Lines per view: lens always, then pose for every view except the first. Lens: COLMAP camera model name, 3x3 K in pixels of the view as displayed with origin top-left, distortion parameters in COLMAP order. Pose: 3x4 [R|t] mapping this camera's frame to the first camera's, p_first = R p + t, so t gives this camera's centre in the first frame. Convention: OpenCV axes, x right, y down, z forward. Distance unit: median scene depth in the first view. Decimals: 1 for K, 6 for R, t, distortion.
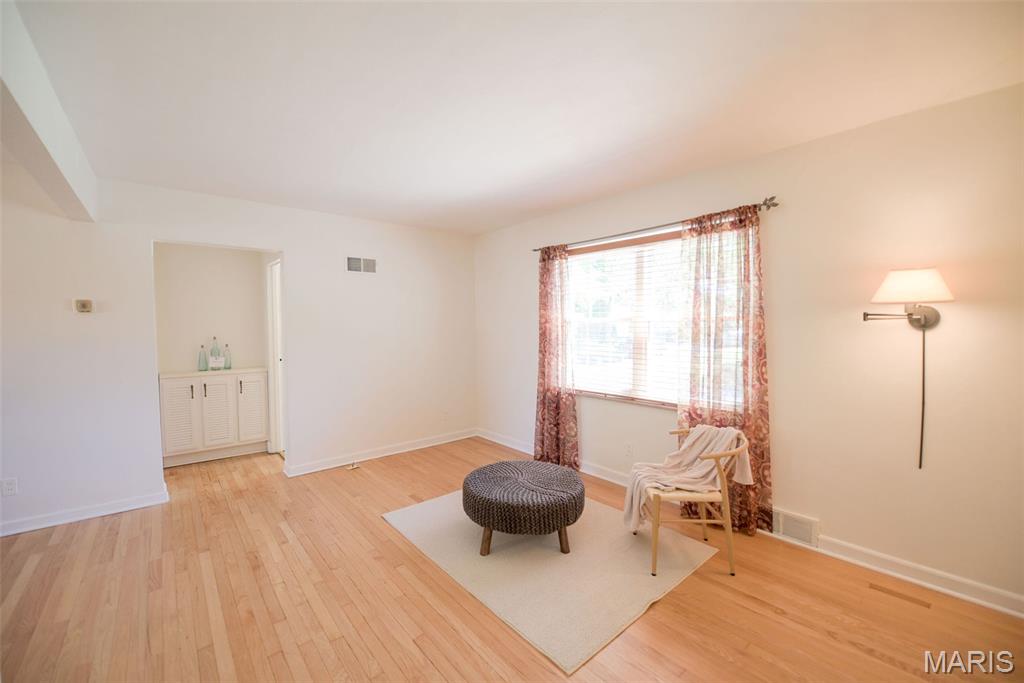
lens RADIAL K [[416.2, 0, 508.1], [0, 416.2, 340.5], [0, 0, 1]] dist [0.001675, -0.000031]
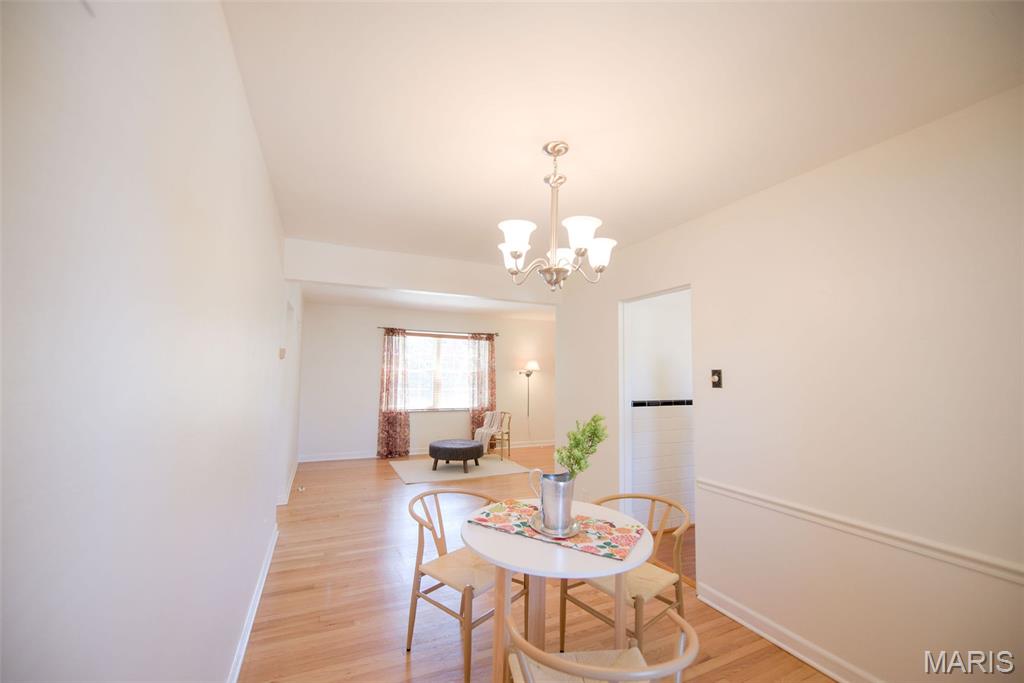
lens RADIAL K [[416.2, 0, 513.5], [0, 416.2, 341.0], [0, 0, 1]] dist [0.001675, -0.000031]
pose [[0.255933, 0.086799, 0.962790, -1.617834], [0.021413, 0.995207, -0.095414, 0.004789], [-0.966457, 0.045036, 0.252848, 0.093618]]
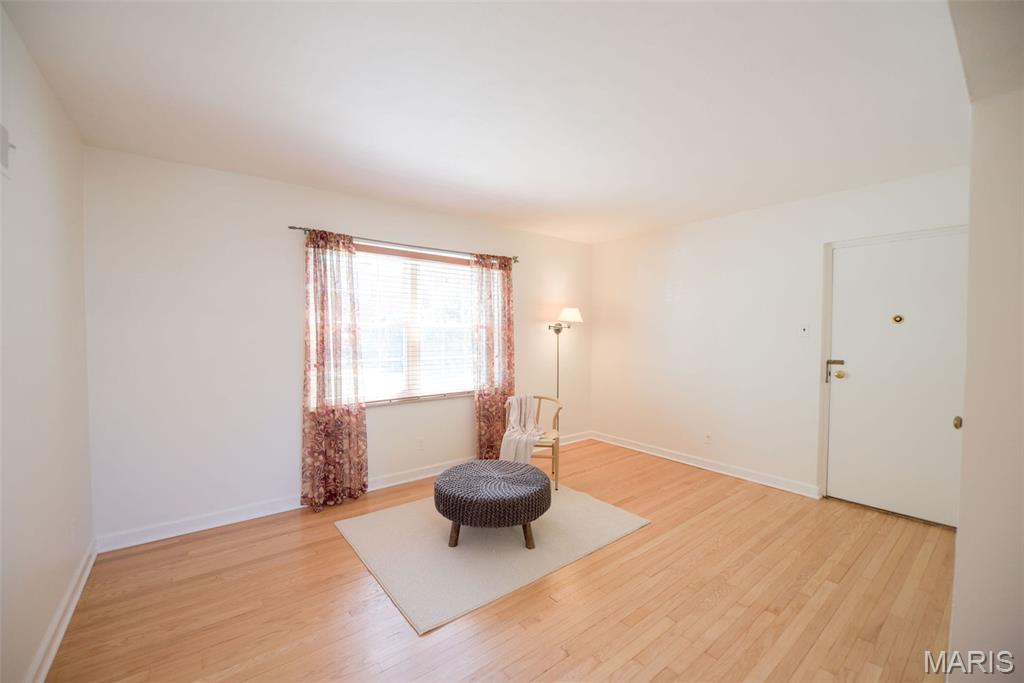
lens RADIAL K [[416.2, 0, 512.1], [0, 416.2, 340.1], [0, 0, 1]] dist [0.001675, -0.000031]
pose [[0.032164, -0.014765, 0.999374, -0.779086], [0.032012, 0.999393, 0.013735, -0.018619], [-0.998970, 0.031550, 0.032617, 0.704346]]
